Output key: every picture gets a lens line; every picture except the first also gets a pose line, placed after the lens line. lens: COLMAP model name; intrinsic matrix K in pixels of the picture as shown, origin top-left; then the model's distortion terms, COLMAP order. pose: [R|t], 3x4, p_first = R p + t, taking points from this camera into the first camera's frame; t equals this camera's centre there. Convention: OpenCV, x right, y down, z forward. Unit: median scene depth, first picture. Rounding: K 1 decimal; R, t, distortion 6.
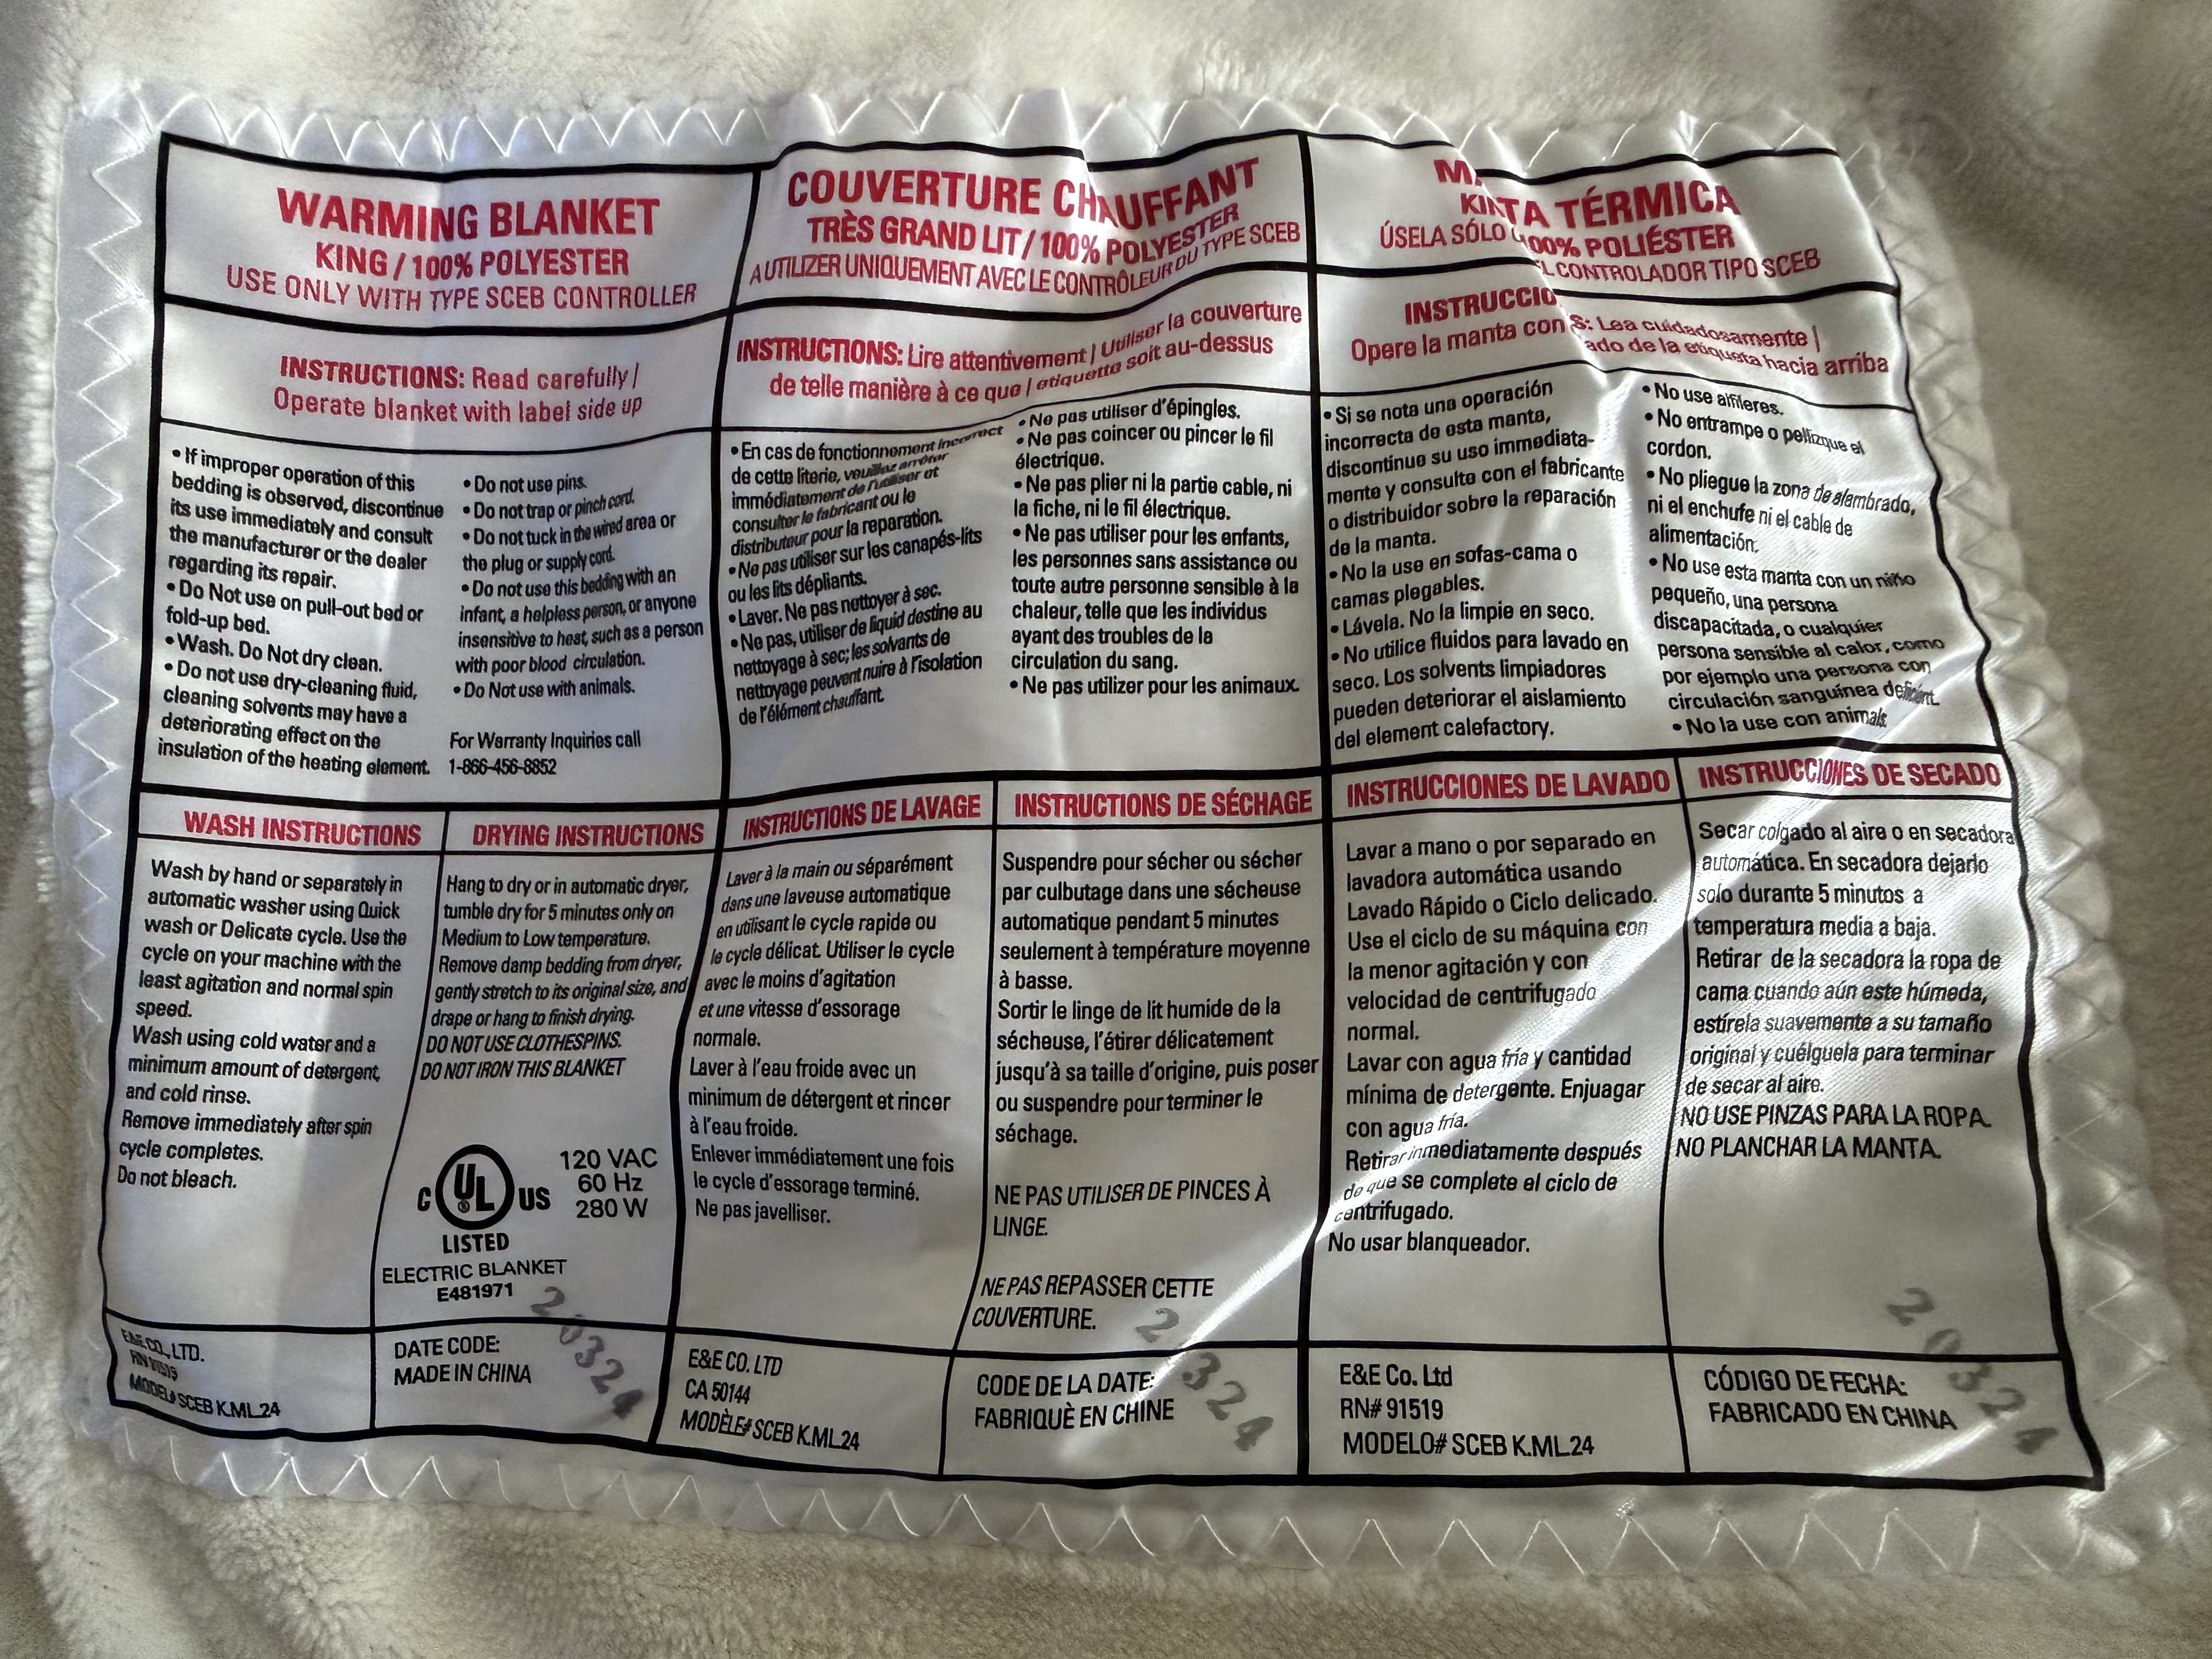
lens RADIAL K [[1532.5, 0, 1102.8], [0, 1532.5, 834.1], [0, 0, 1]] dist [0.003338, 0.001684]
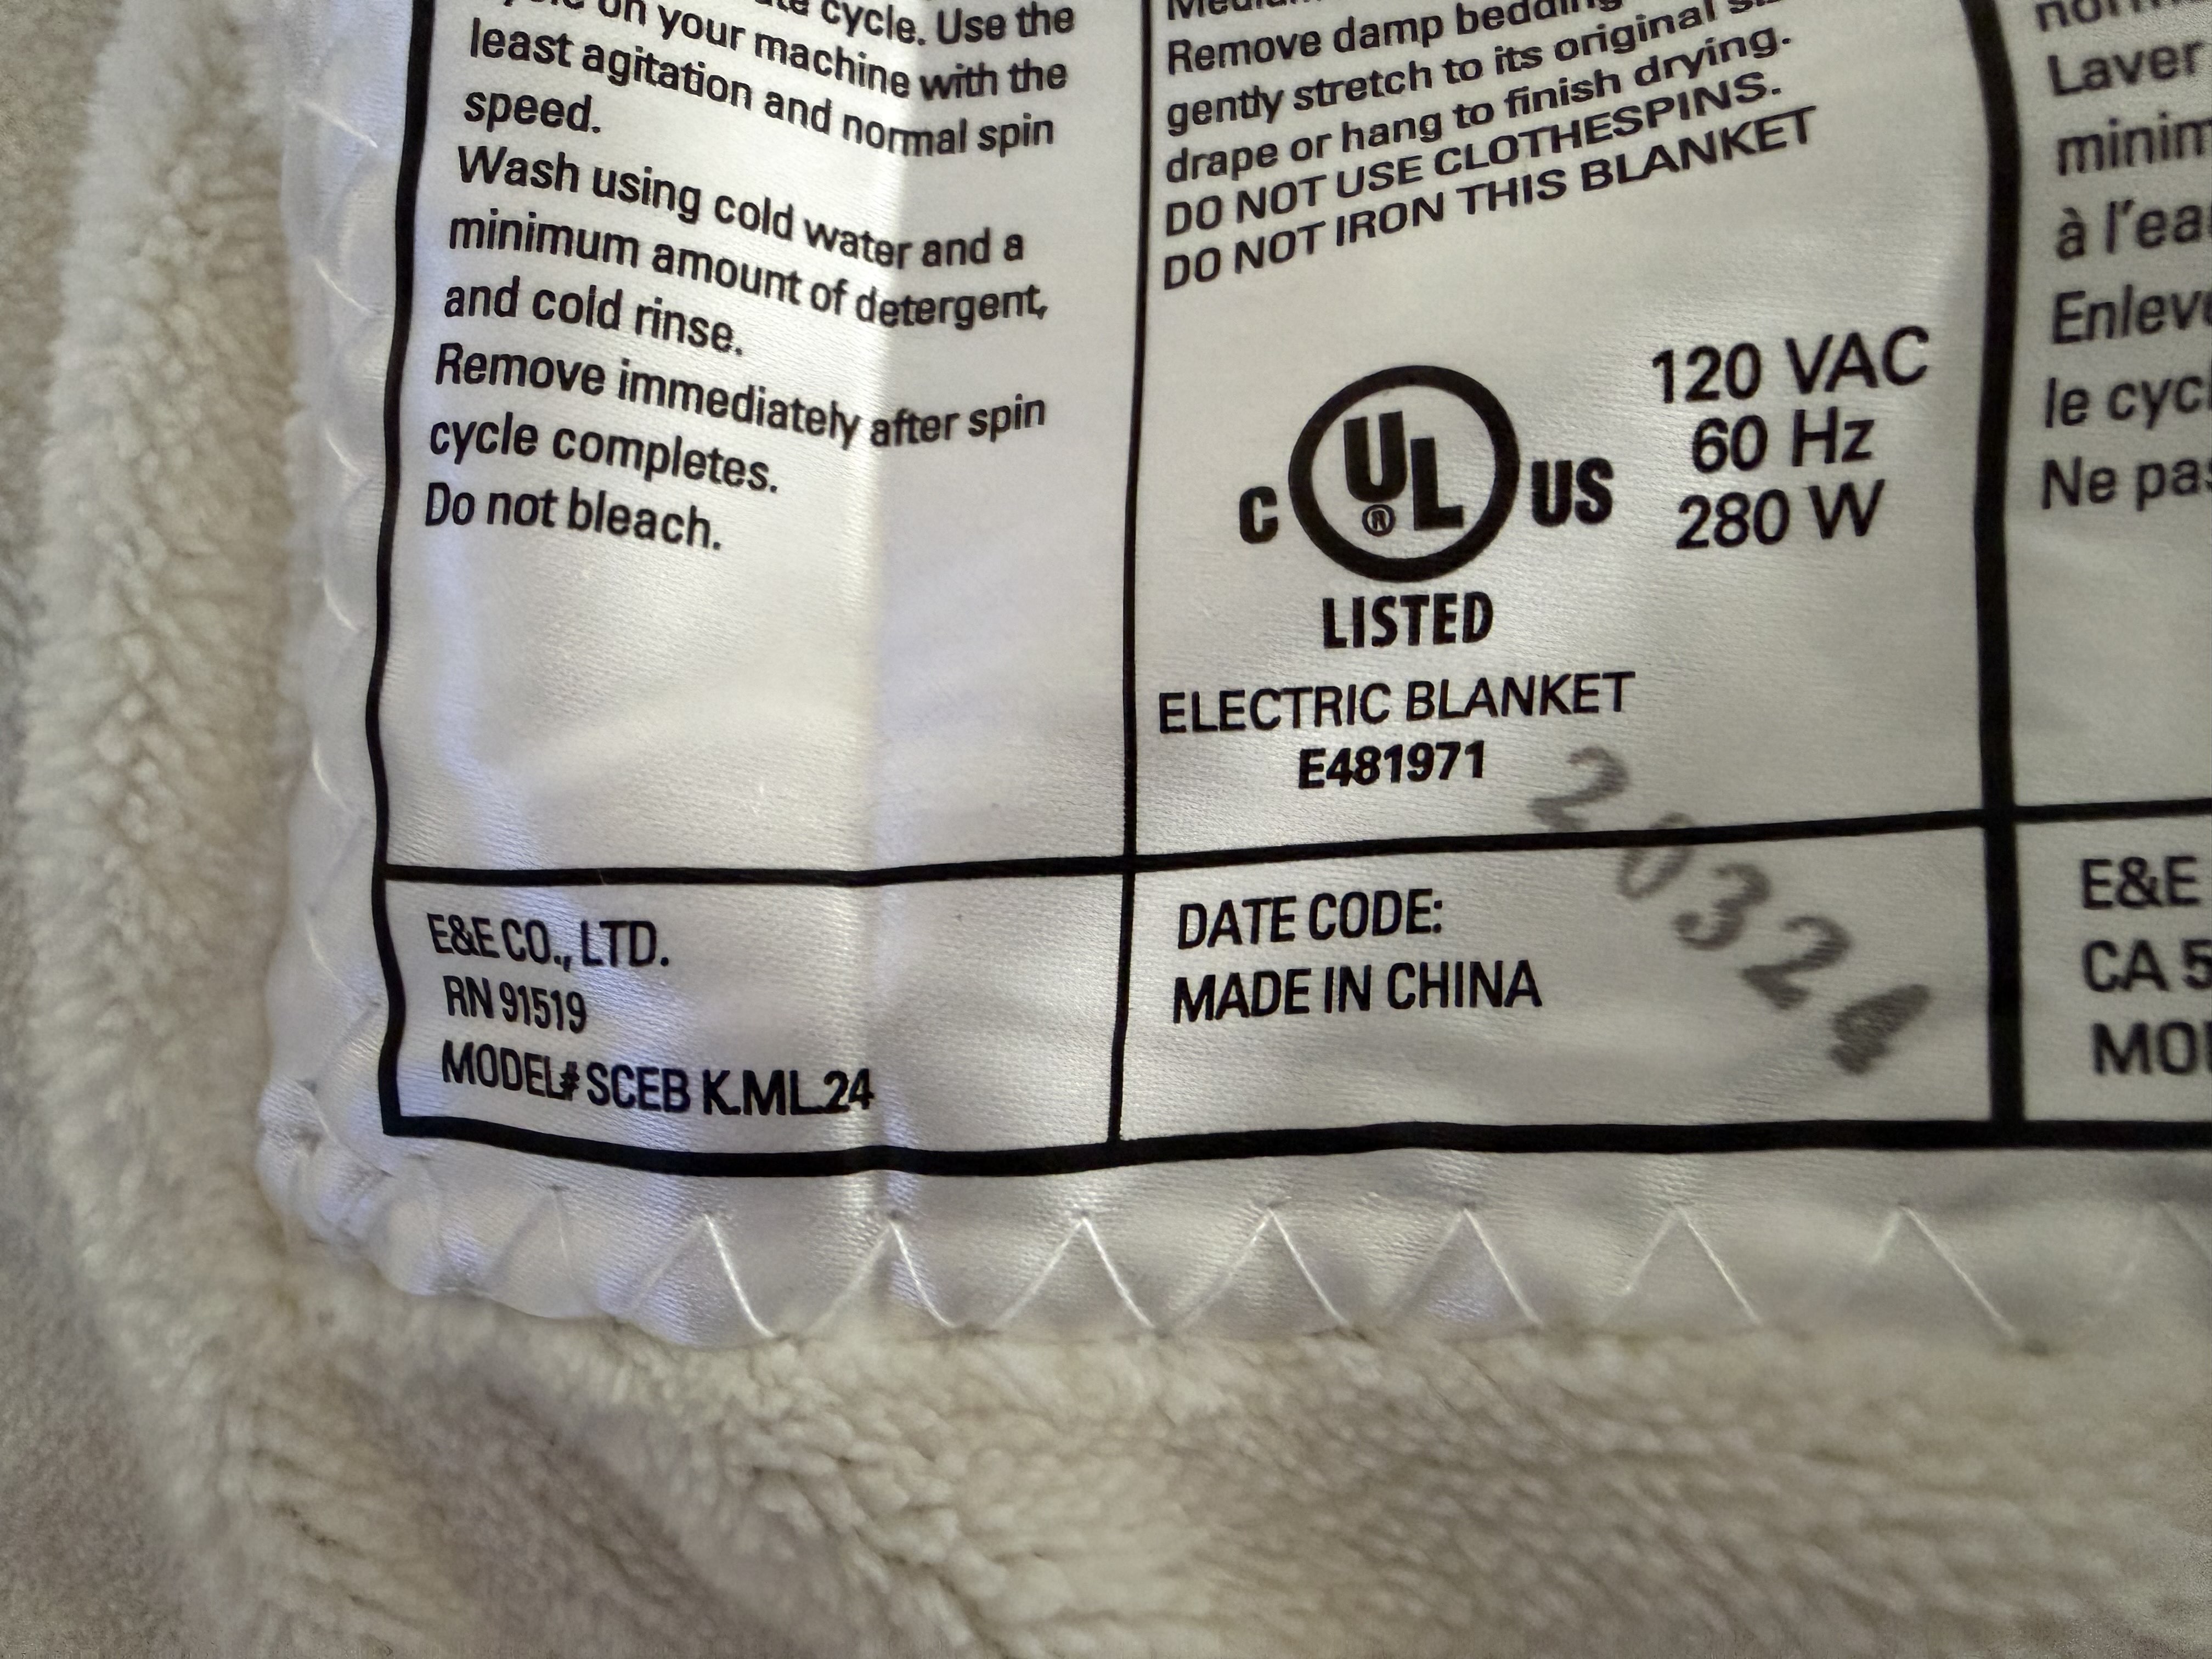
lens RADIAL K [[1532.5, 0, 1109.4], [0, 1532.5, 825.4], [0, 0, 1]] dist [0.003338, 0.001684]
pose [[0.999776, -0.019834, 0.007336, -0.479459], [0.020128, 0.998894, -0.042497, 0.326935], [-0.006485, 0.042635, 0.999070, 0.622984]]
